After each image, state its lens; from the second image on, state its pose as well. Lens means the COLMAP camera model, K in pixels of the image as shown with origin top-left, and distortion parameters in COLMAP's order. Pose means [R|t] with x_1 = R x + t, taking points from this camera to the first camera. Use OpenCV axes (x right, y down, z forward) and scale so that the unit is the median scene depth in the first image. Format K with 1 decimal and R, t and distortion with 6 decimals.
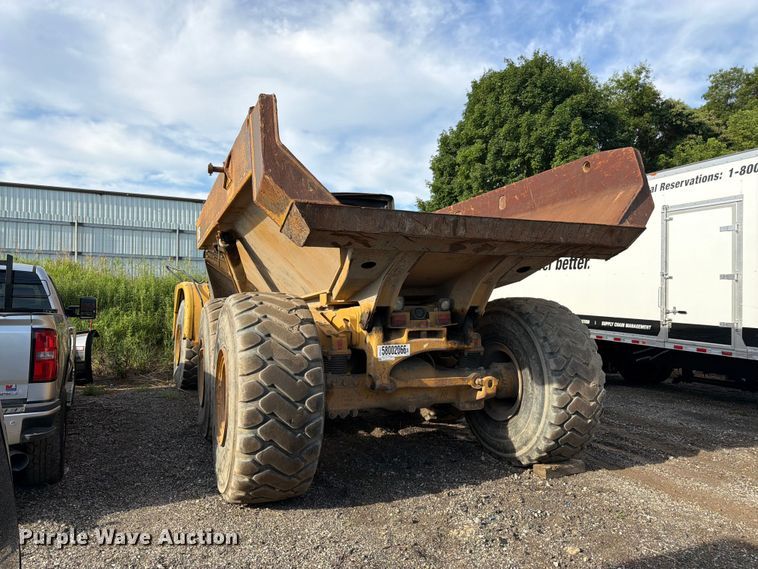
lens RADIAL K [[525.6, 0, 379.0], [0, 525.6, 284.5], [0, 0, 1]] dist [0.130164, -0.199391]
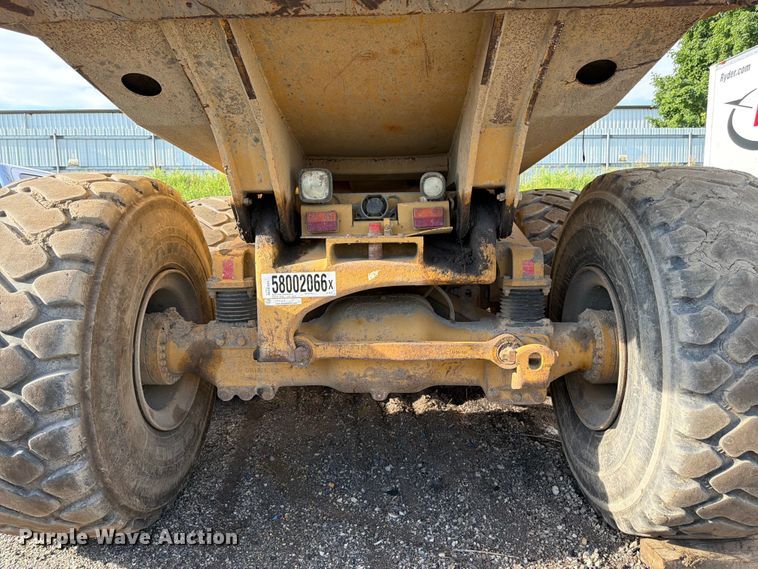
lens RADIAL K [[537.4, 0, 378.6], [0, 537.4, 280.9], [0, 0, 1]] dist [0.053798, -0.061822]
pose [[0.913283, 0.028128, -0.406354, 0.276980], [0.034302, 0.988758, 0.145537, 0.050132], [0.405879, -0.146855, 0.902051, 0.551176]]
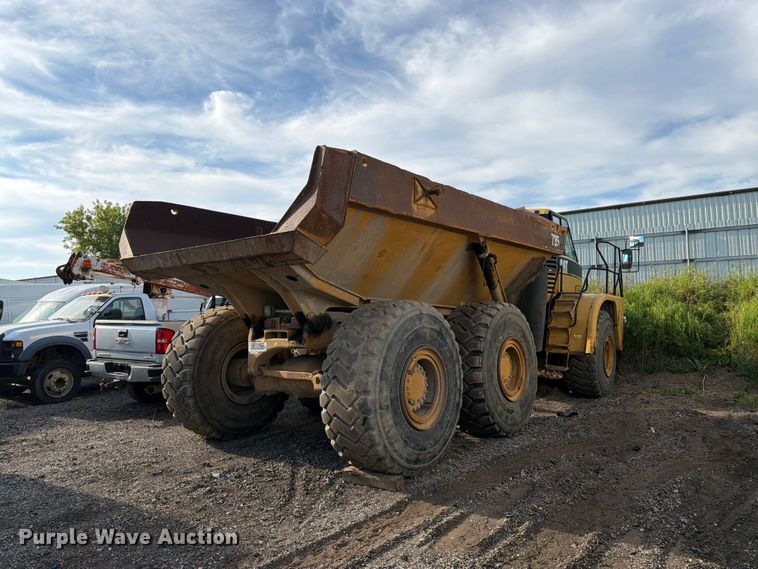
lens RADIAL K [[525.6, 0, 379.0], [0, 525.6, 284.5], [0, 0, 1]] dist [0.130164, -0.199391]
pose [[0.482664, -0.067309, -0.873215, 1.272804], [0.054241, 0.997426, -0.046902, 0.045413], [0.874124, -0.024726, 0.485073, 0.586434]]
